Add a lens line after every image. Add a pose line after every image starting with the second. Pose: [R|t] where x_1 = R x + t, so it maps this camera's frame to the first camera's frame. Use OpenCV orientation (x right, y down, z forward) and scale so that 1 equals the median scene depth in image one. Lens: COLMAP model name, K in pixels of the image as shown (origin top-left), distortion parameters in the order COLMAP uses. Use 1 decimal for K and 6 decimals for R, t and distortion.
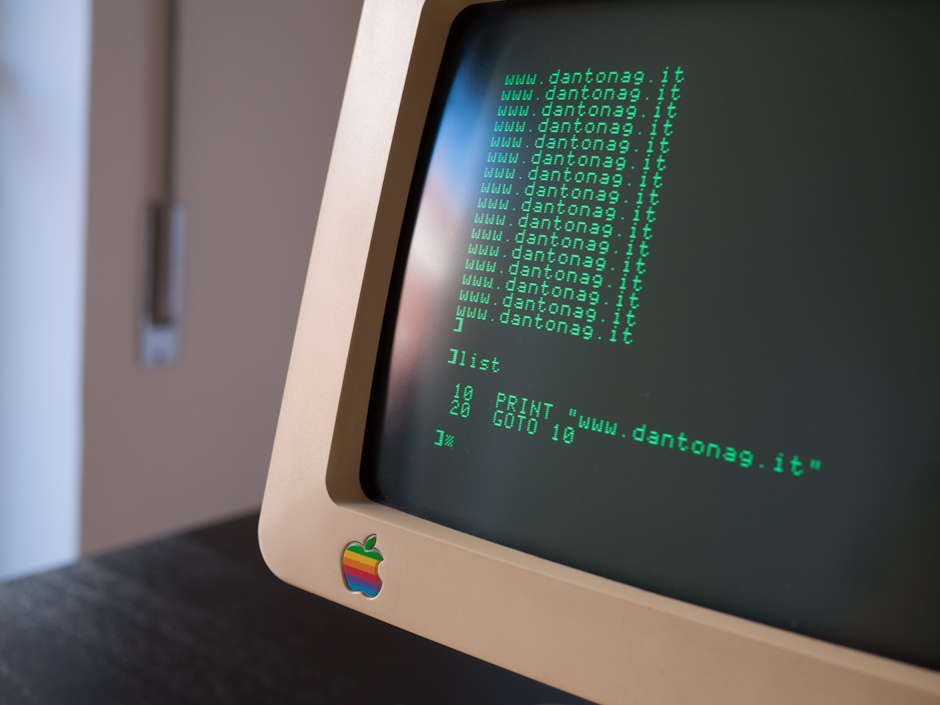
lens RADIAL K [[1061.8, 0, 470.0], [0, 1061.8, 352.5], [0, 0, 1]] dist [-0.015229, 0.002047]
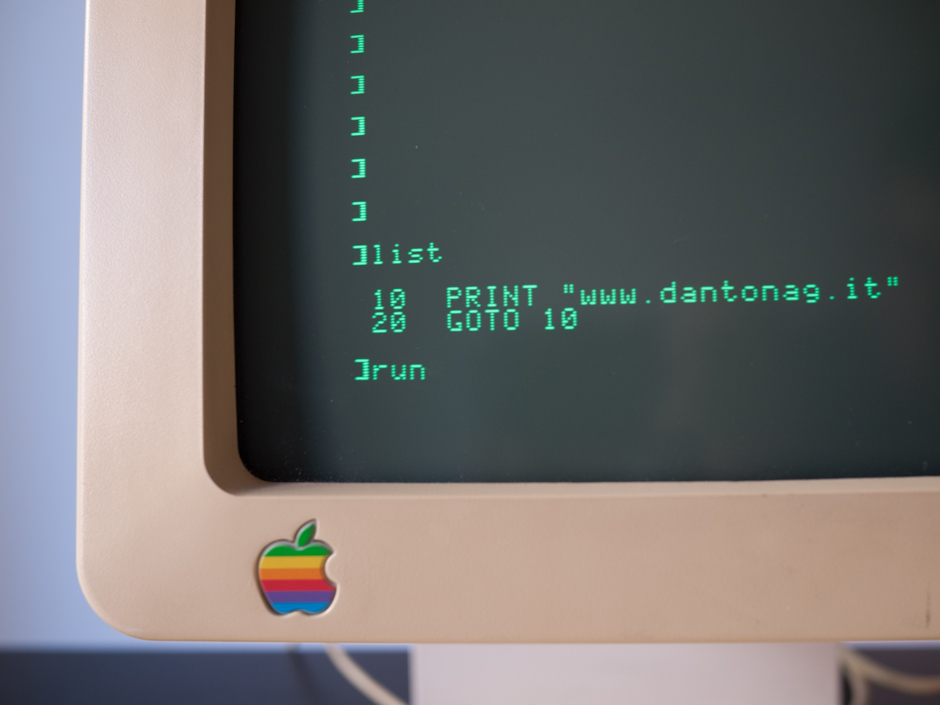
lens RADIAL K [[1061.8, 0, 470.0], [0, 1061.8, 352.5], [0, 0, 1]] dist [-0.015229, 0.002047]
pose [[0.855130, -0.156438, 0.494246, -0.340310], [0.176010, 0.984363, 0.007040, 0.081883], [-0.487619, 0.080972, 0.869293, 0.364596]]
